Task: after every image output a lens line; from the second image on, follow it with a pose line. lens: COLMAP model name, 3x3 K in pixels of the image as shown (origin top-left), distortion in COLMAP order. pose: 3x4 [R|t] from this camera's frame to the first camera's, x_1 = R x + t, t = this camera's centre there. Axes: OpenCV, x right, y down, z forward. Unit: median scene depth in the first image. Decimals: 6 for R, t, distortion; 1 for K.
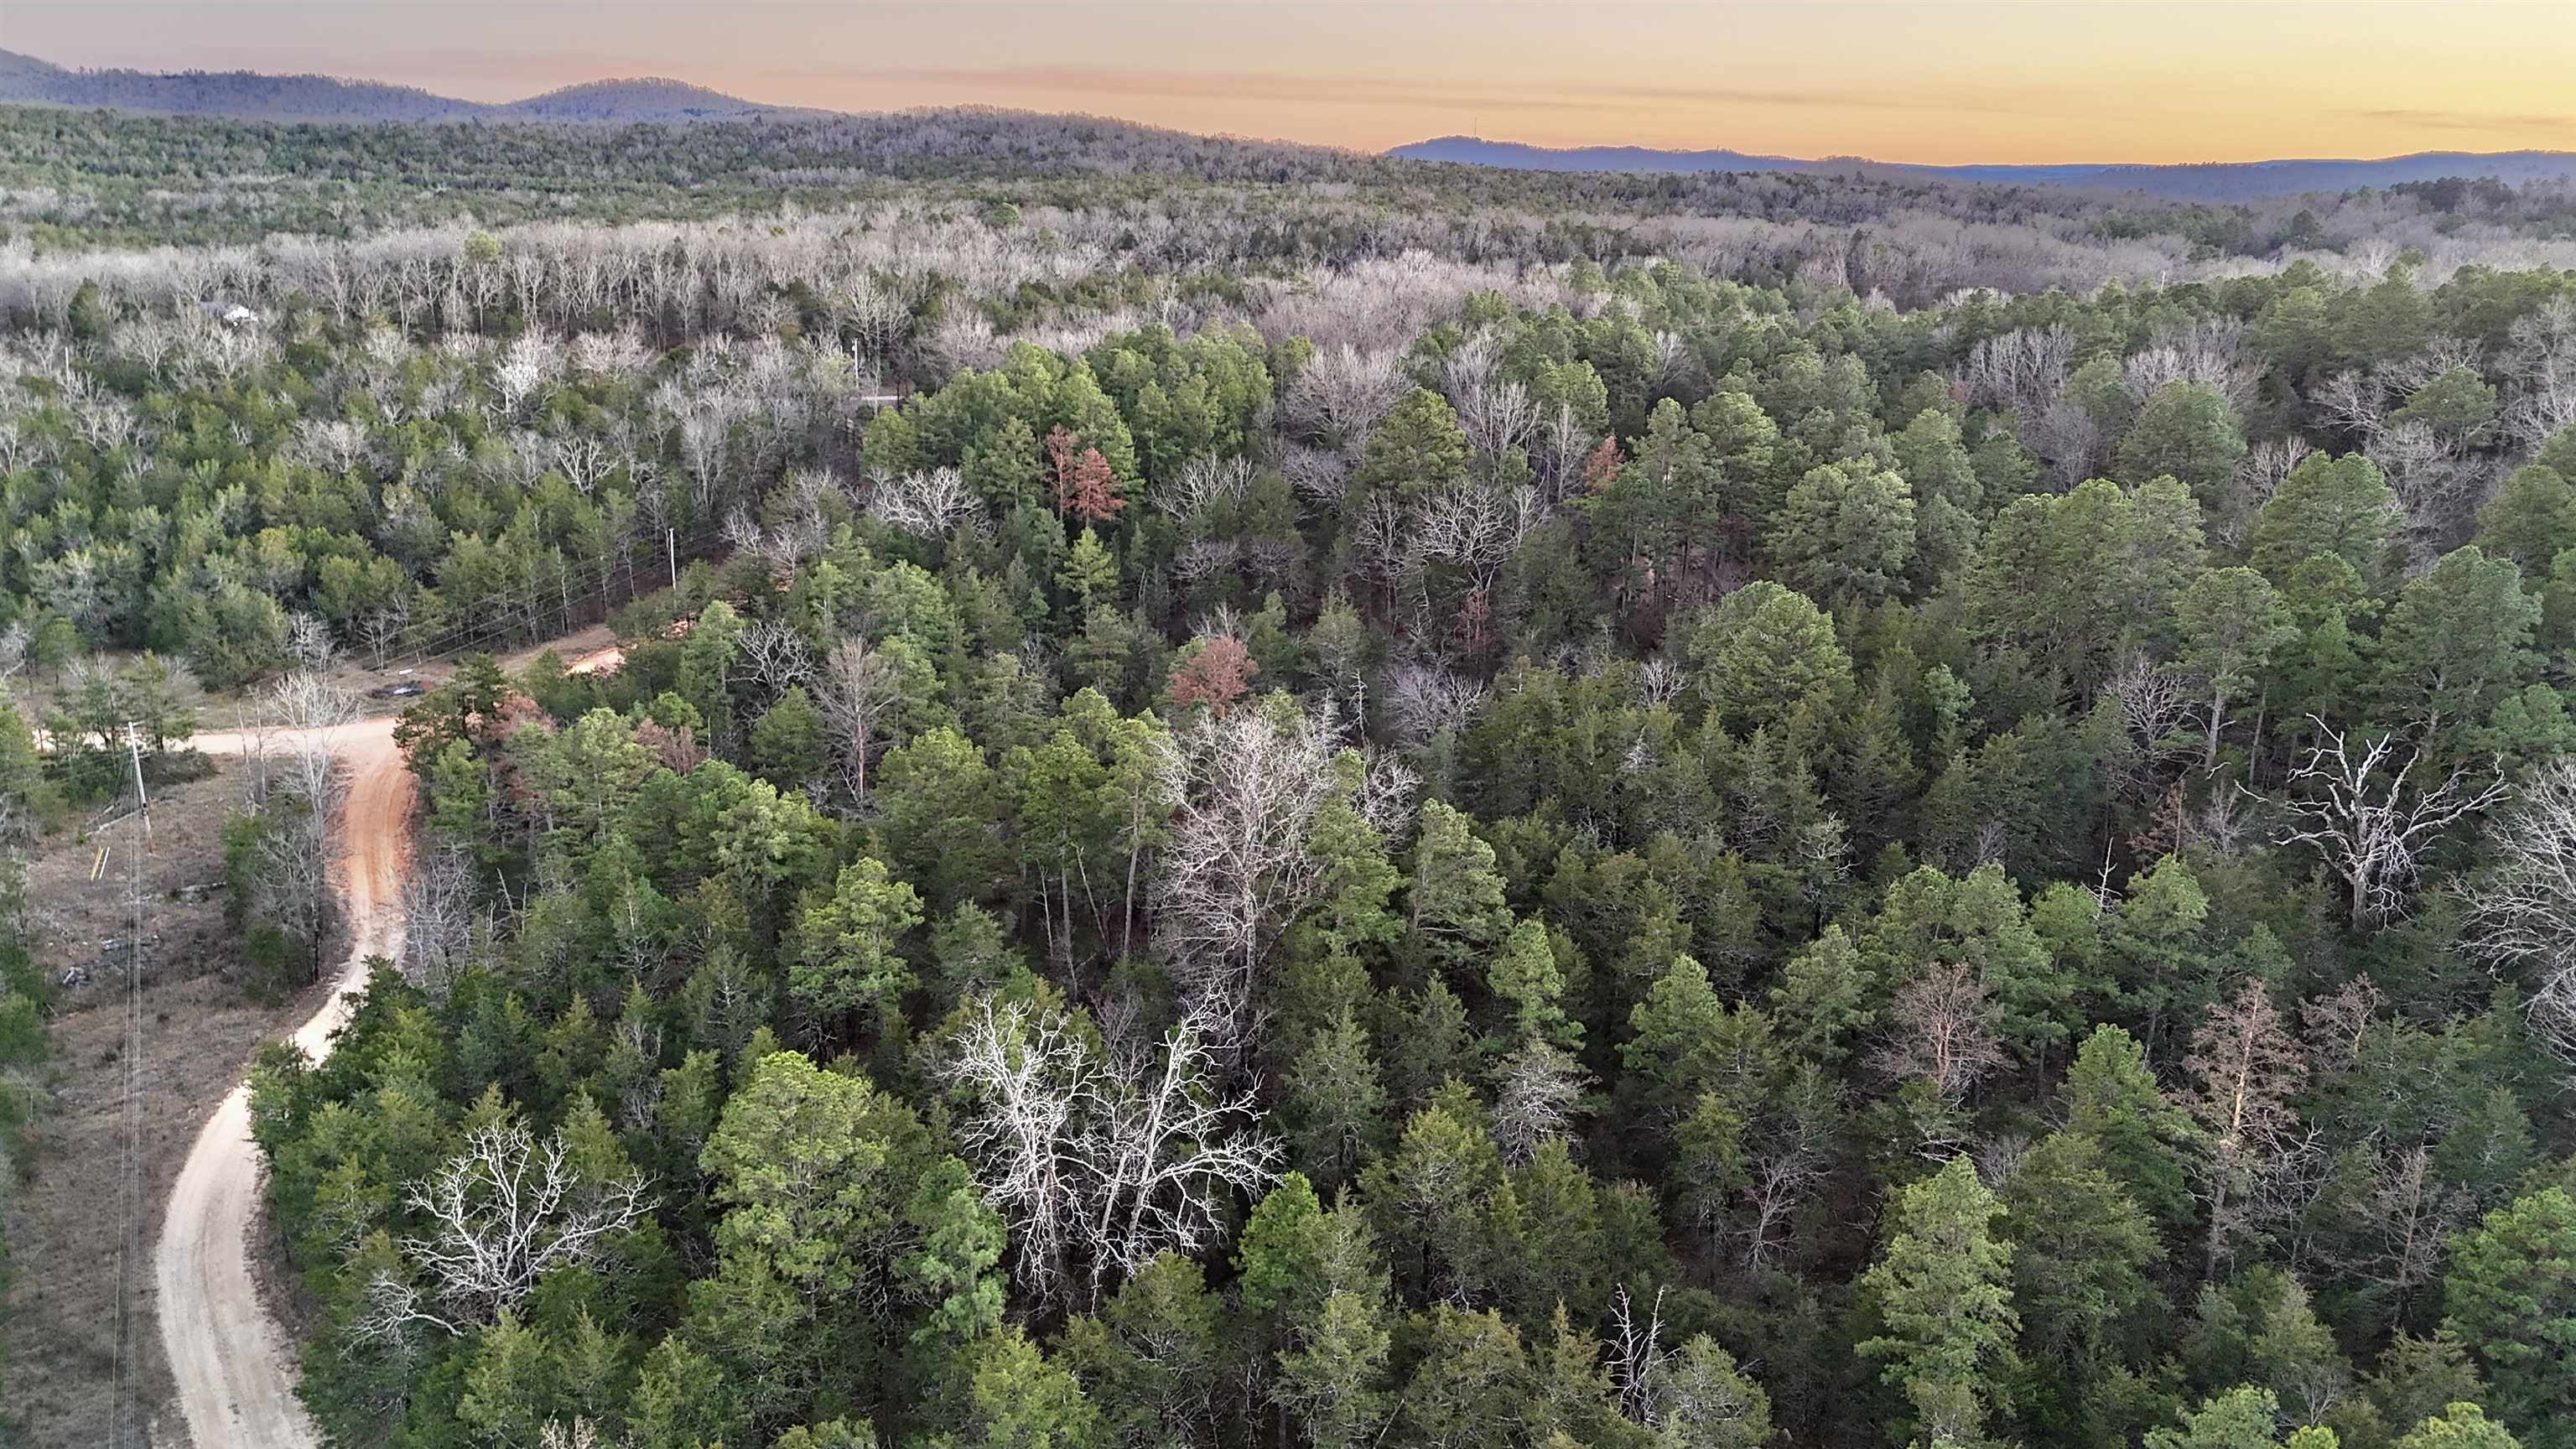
lens RADIAL K [[1872.6, 0, 1288.0], [0, 1872.6, 724.5], [0, 0, 1]] dist [0.075887, -0.069077]
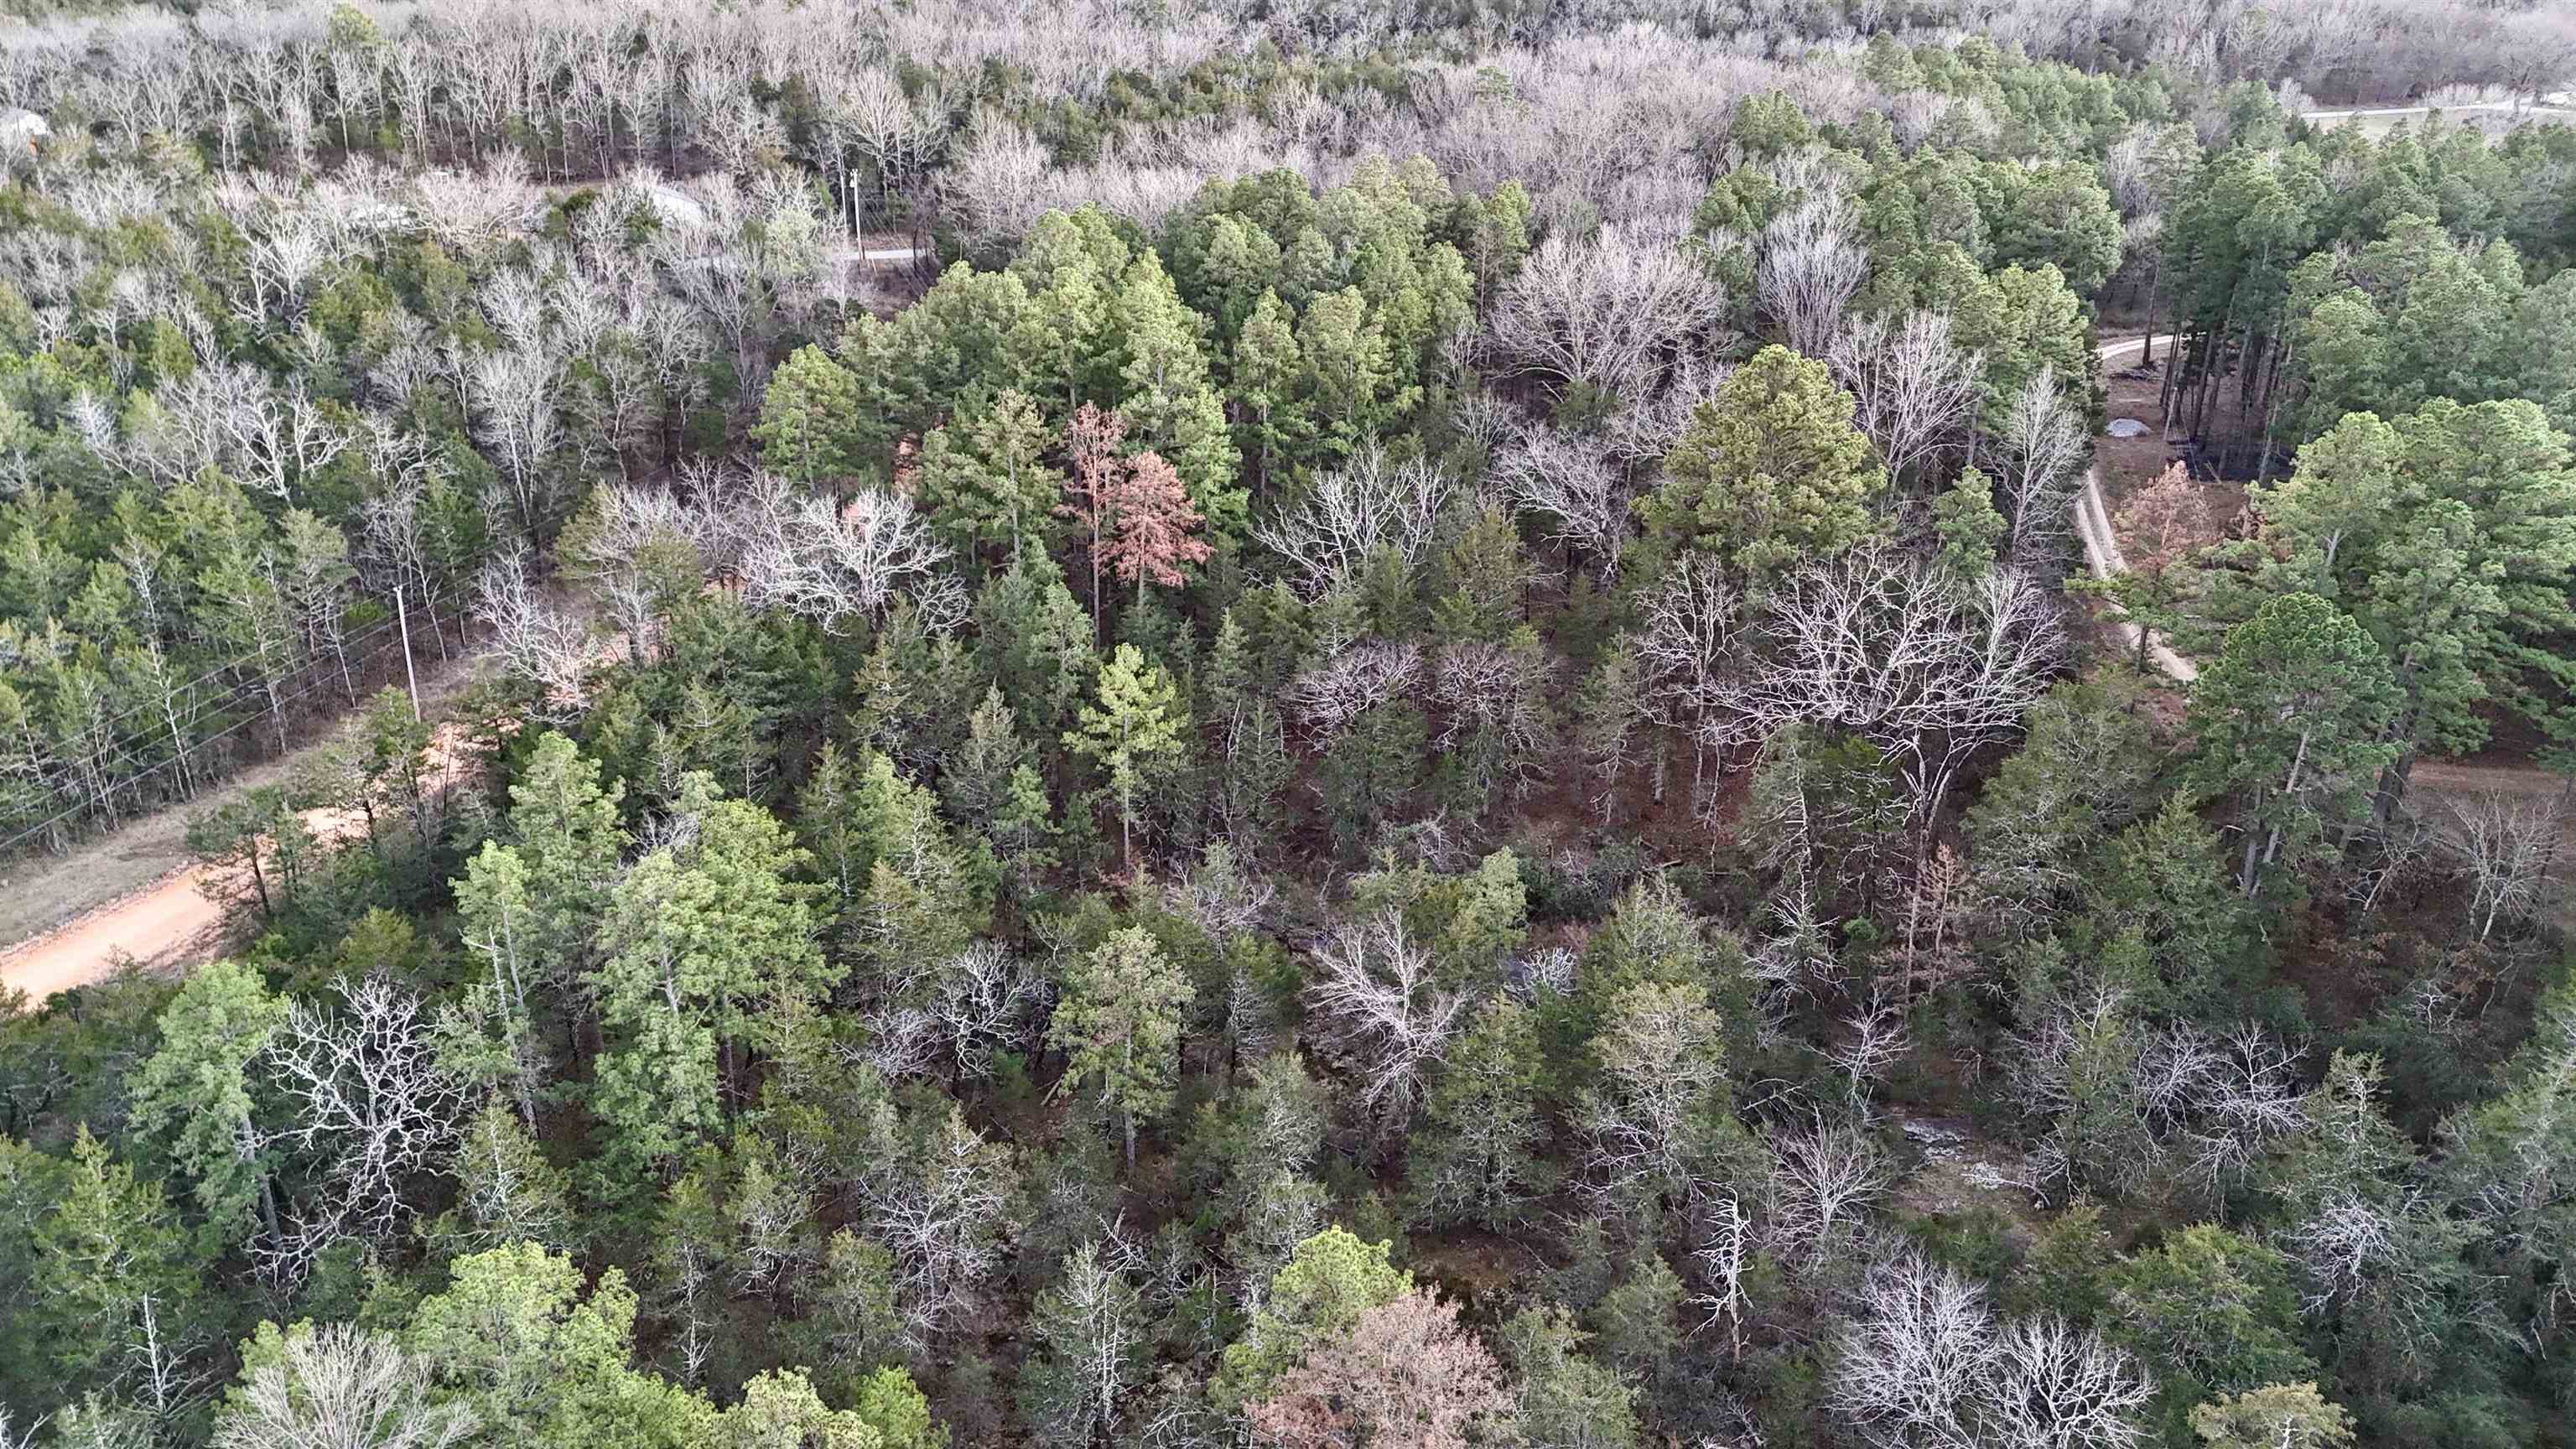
lens RADIAL K [[1862.6, 0, 1288.0], [0, 1862.6, 724.5], [0, 0, 1]] dist [0.033195, -0.000655]
pose [[0.997103, 0.026716, -0.071216, -0.021756], [-0.017860, 0.992345, 0.122199, -0.121142], [0.073935, -0.120573, 0.989947, 0.413364]]
